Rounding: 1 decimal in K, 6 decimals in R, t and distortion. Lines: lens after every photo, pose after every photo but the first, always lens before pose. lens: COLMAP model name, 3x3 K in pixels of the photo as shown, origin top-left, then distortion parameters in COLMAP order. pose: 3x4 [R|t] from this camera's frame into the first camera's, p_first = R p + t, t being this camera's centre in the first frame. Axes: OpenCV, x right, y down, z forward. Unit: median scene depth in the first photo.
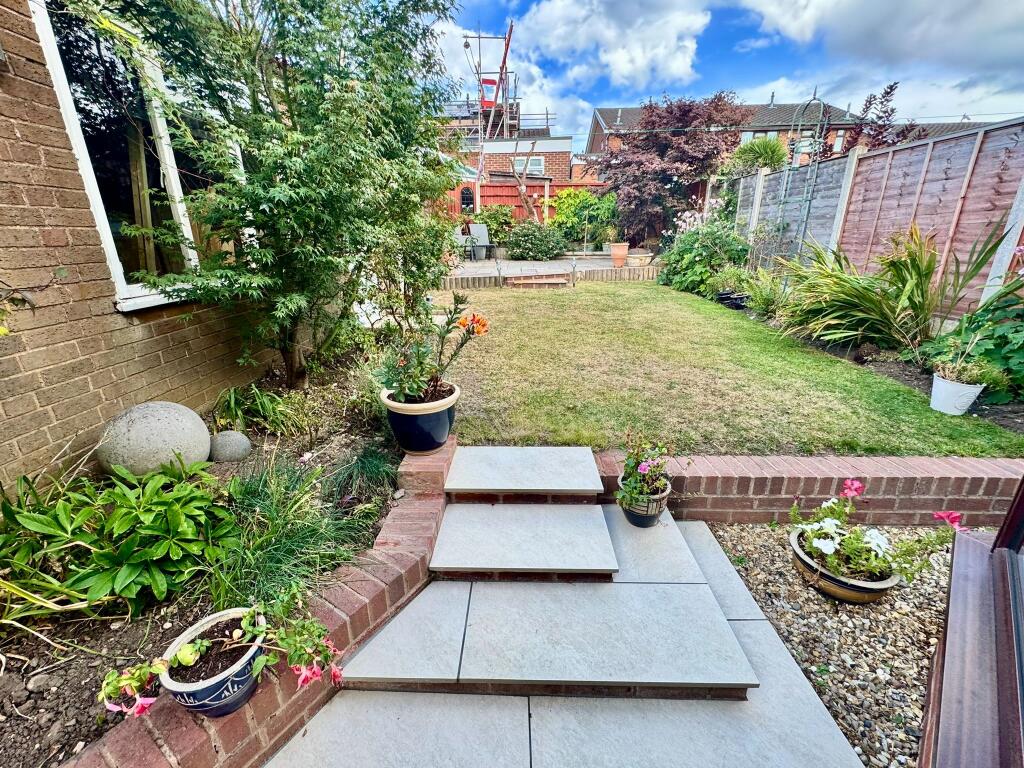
lens RADIAL K [[411.2, 0, 532.7], [0, 411.2, 376.3], [0, 0, 1]] dist [0.002199, -0.001613]
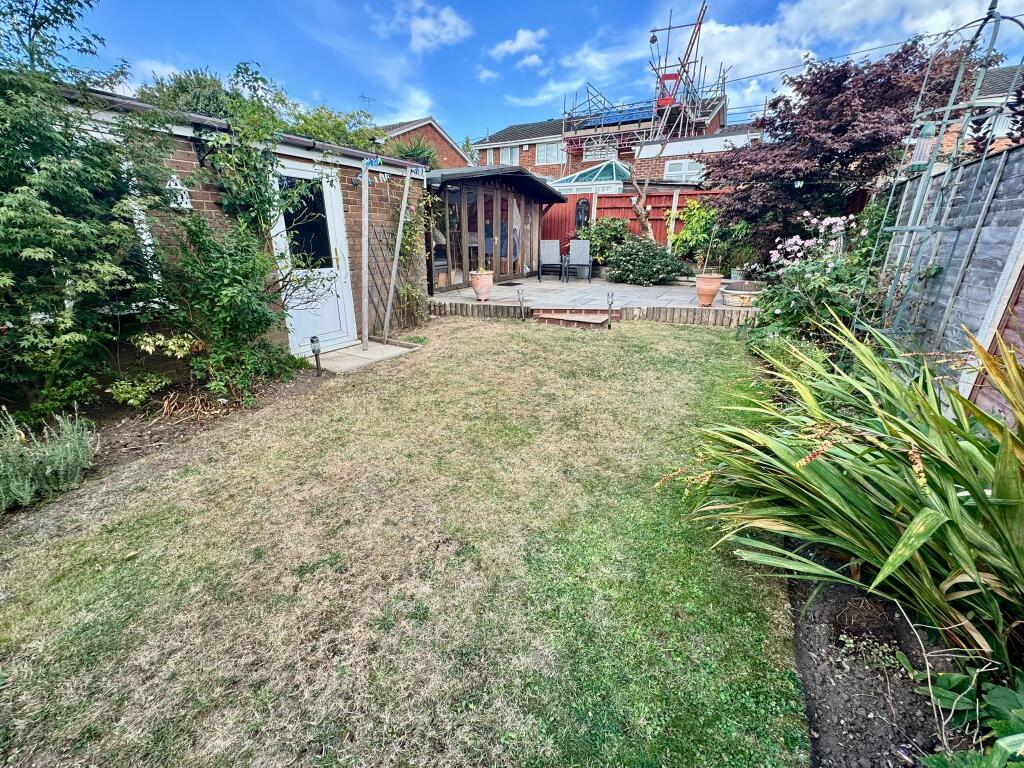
lens RADIAL K [[411.2, 0, 514.5], [0, 411.2, 381.9], [0, 0, 1]] dist [0.002199, -0.001613]
pose [[0.880133, 0.171864, -0.442525, 0.197607], [-0.172594, 0.984222, 0.038972, -0.076202], [0.442241, 0.042077, 0.895909, 0.143841]]
